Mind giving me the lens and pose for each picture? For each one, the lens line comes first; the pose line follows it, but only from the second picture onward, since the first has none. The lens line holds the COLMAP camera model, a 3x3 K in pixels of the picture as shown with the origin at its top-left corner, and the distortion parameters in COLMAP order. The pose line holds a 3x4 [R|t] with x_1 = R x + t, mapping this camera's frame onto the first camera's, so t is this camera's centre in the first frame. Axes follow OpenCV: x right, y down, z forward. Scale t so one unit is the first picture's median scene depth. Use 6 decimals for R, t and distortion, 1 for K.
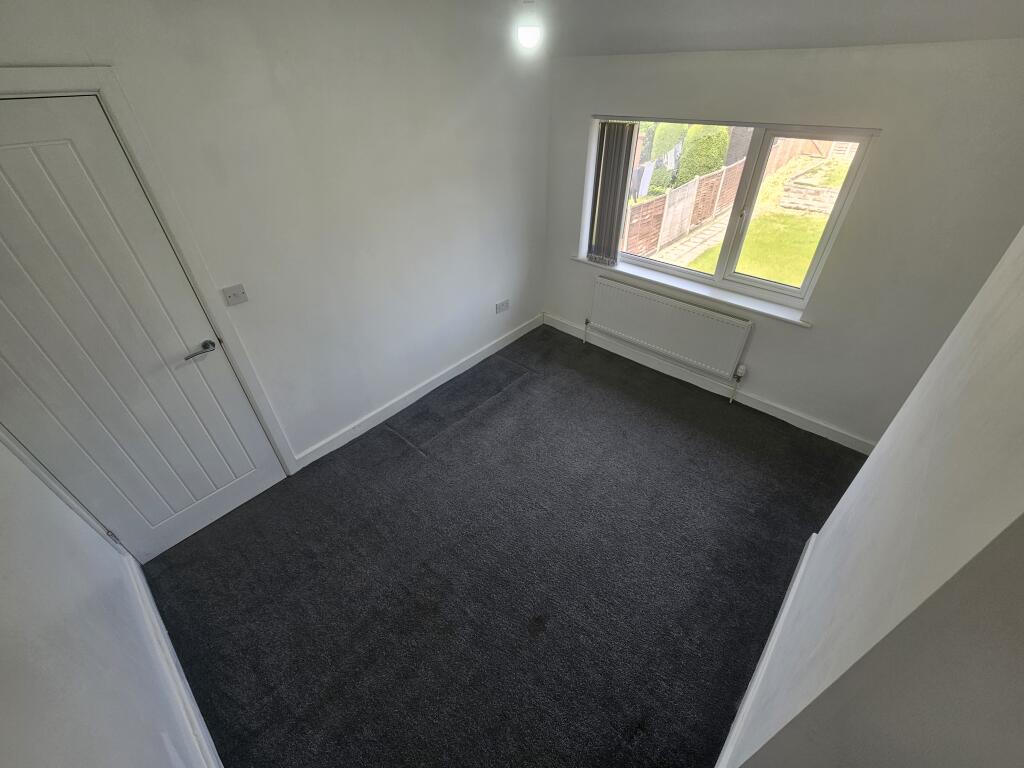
lens RADIAL K [[424.1, 0, 519.1], [0, 424.1, 380.5], [0, 0, 1]] dist [0.000543, 0.000194]
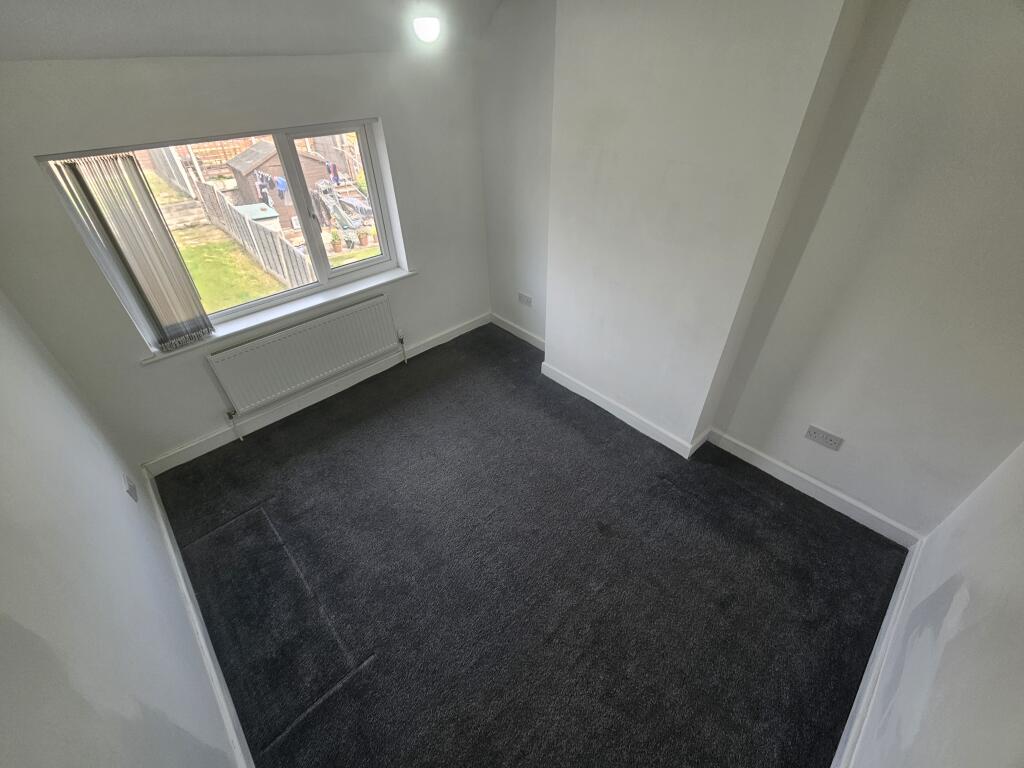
lens RADIAL K [[424.1, 0, 514.6], [0, 424.1, 378.4], [0, 0, 1]] dist [0.000543, 0.000194]
pose [[0.088759, -0.586357, 0.805175, -0.430749], [0.613047, 0.669277, 0.419811, -0.227398], [-0.785045, 0.456348, 0.418869, 0.320217]]
